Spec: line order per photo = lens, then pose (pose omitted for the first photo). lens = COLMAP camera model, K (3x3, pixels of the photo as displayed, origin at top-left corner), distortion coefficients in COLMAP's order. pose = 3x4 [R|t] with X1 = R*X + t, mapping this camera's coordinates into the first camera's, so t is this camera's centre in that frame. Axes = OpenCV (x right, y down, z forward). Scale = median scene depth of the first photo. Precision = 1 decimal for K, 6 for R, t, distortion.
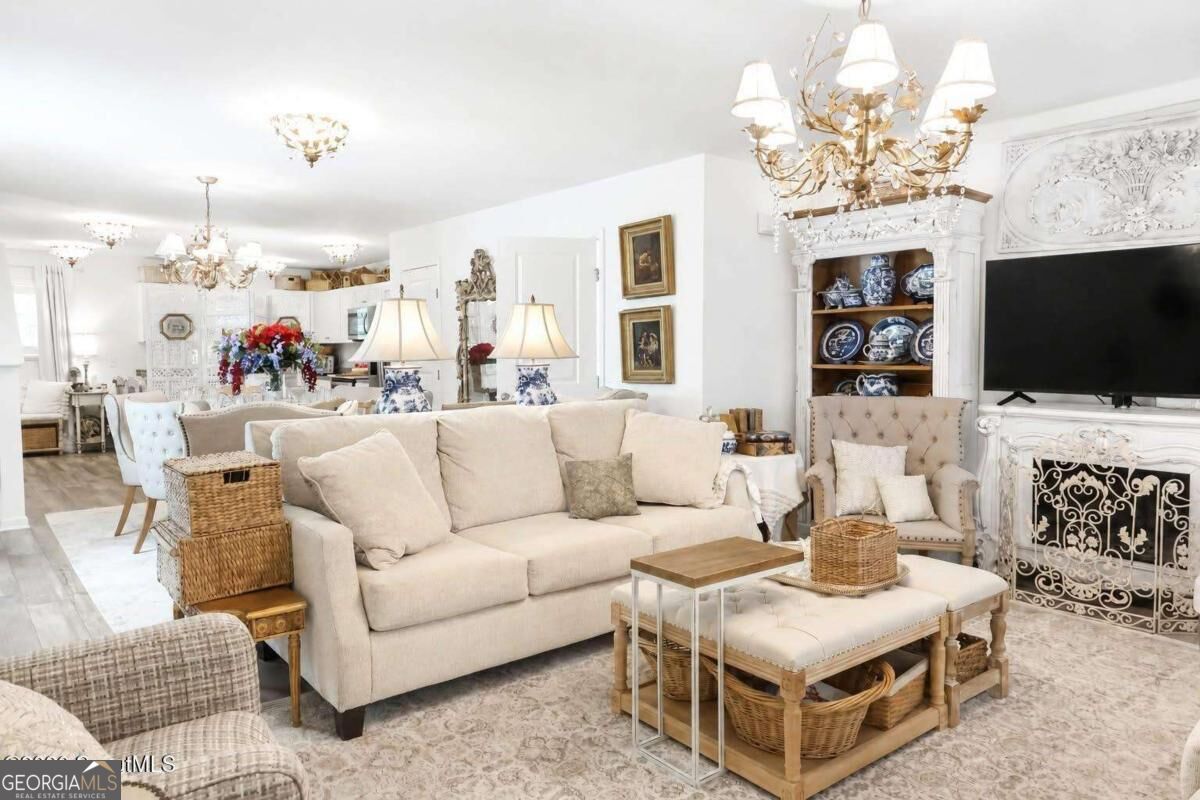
lens RADIAL K [[790.4, 0, 610.6], [0, 790.4, 401.4], [0, 0, 1]] dist [0.032603, 0.008704]
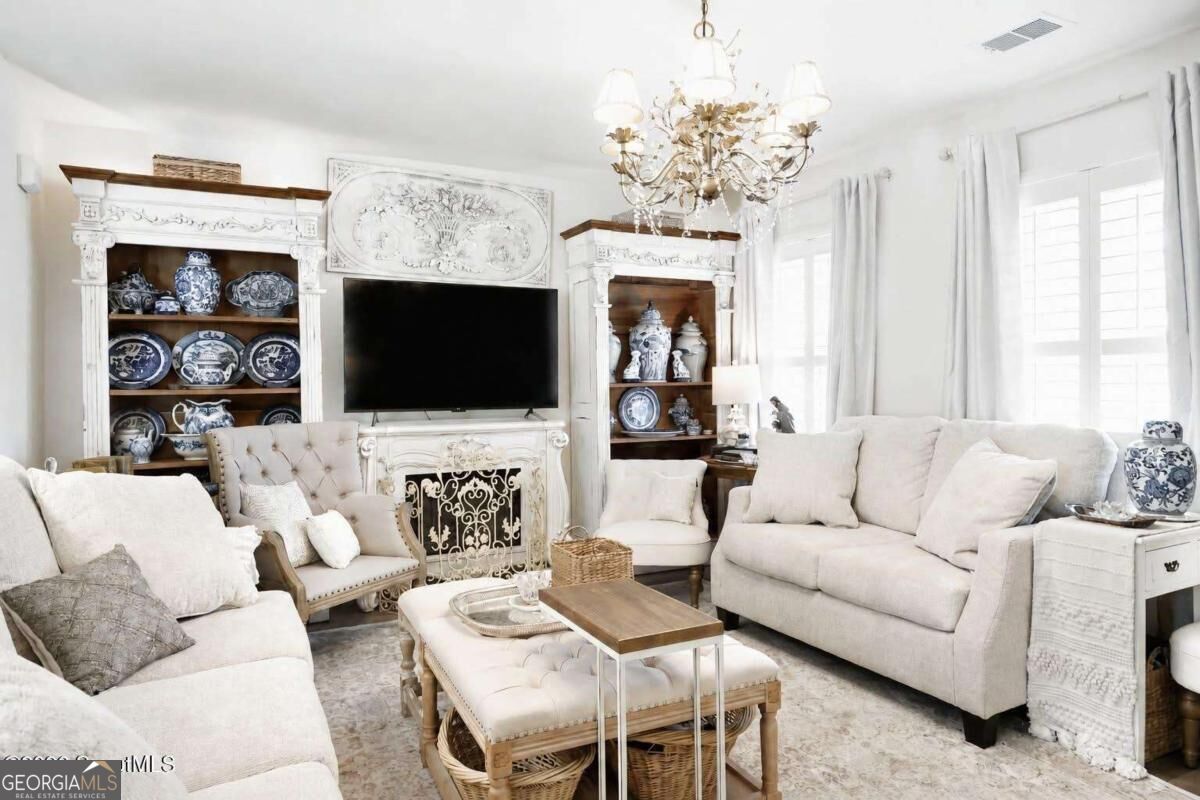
lens RADIAL K [[790.4, 0, 604.3], [0, 790.4, 399.3], [0, 0, 1]] dist [0.032603, 0.008704]
pose [[0.248902, -0.021960, 0.968280, -0.428028], [0.074197, 0.997237, 0.003544, -0.012047], [-0.965682, 0.070961, 0.249844, 0.533020]]
